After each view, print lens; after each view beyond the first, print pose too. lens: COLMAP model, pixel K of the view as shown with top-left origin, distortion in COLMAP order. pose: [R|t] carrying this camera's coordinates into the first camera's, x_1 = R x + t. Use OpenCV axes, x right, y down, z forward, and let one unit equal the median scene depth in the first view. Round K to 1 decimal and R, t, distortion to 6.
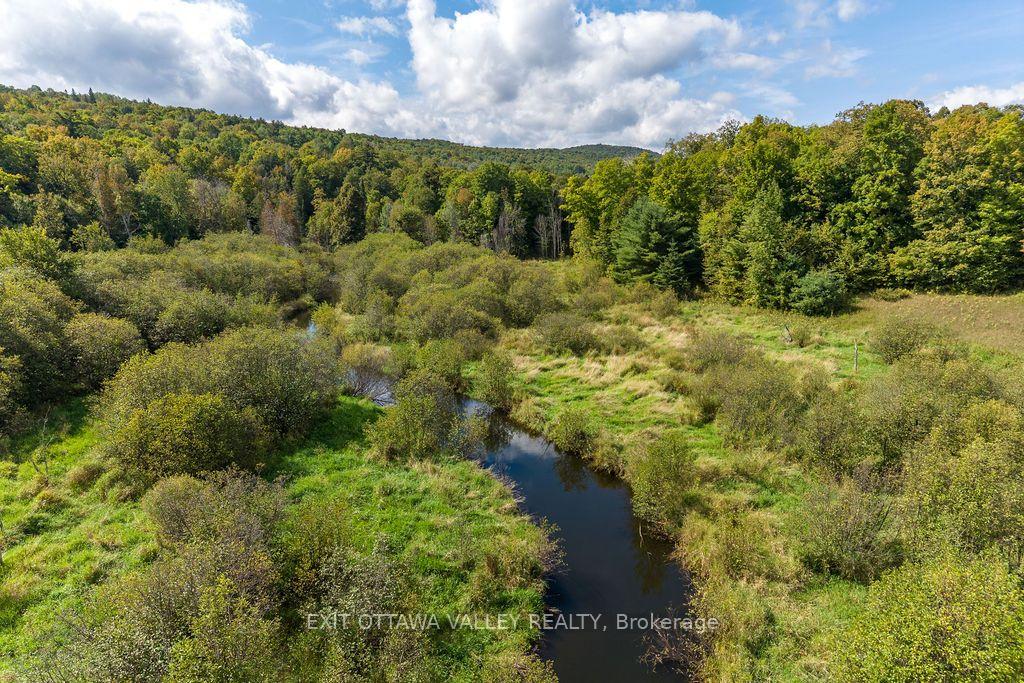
lens RADIAL K [[591.1, 0, 549.0], [0, 591.1, 340.2], [0, 0, 1]] dist [0.036140, -0.035644]
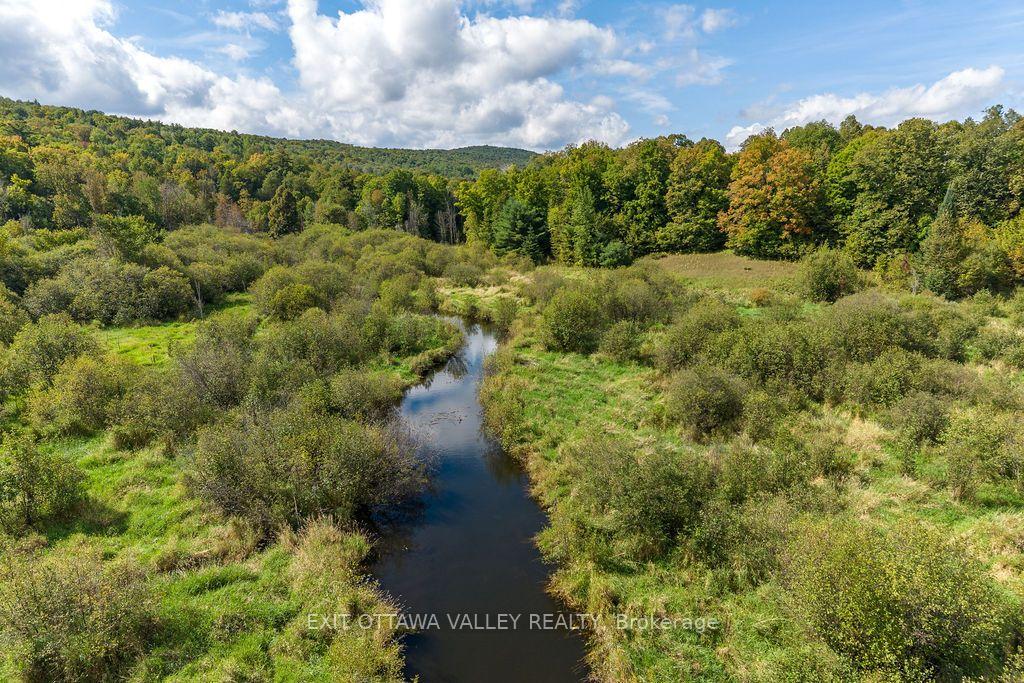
lens RADIAL K [[644.2, 0, 520.6], [0, 644.2, 373.0], [0, 0, 1]] dist [0.032014, -0.031226]
pose [[0.992146, -0.034425, 0.120254, -0.006107], [0.030945, 0.999050, 0.030691, 0.032713], [-0.121196, -0.026729, 0.992269, -0.135048]]
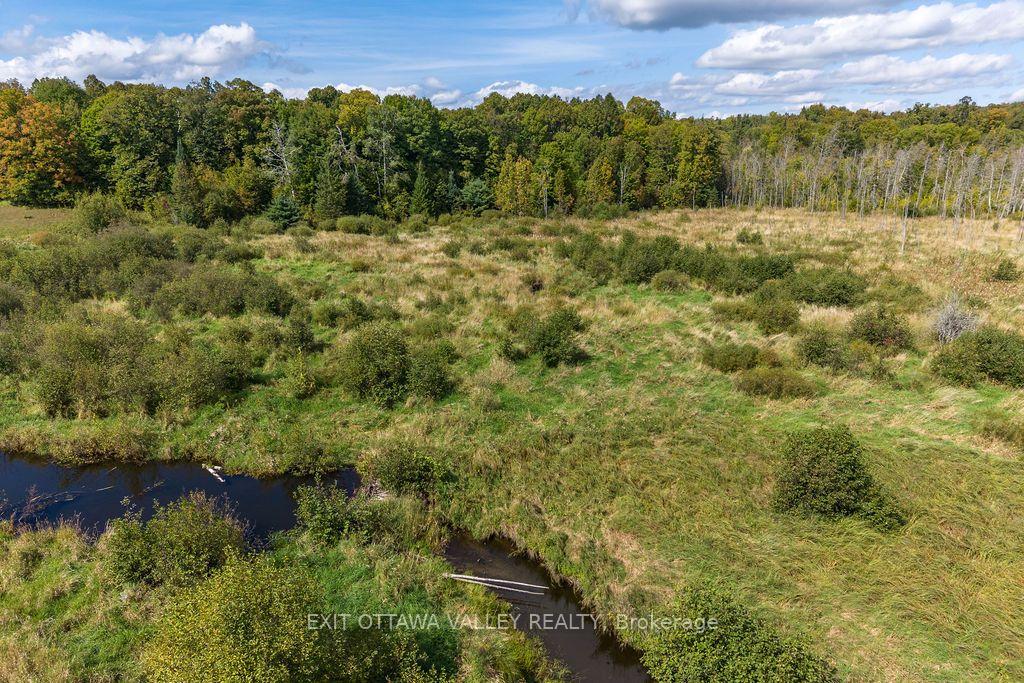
lens RADIAL K [[685.3, 0, 510.3], [0, 685.3, 386.1], [0, 0, 1]] dist [0.039230, -0.037362]
pose [[0.523743, -0.281333, 0.804080, -0.035905], [0.198021, 0.958244, 0.206291, 0.052098], [-0.828541, 0.051181, 0.557584, -0.226870]]
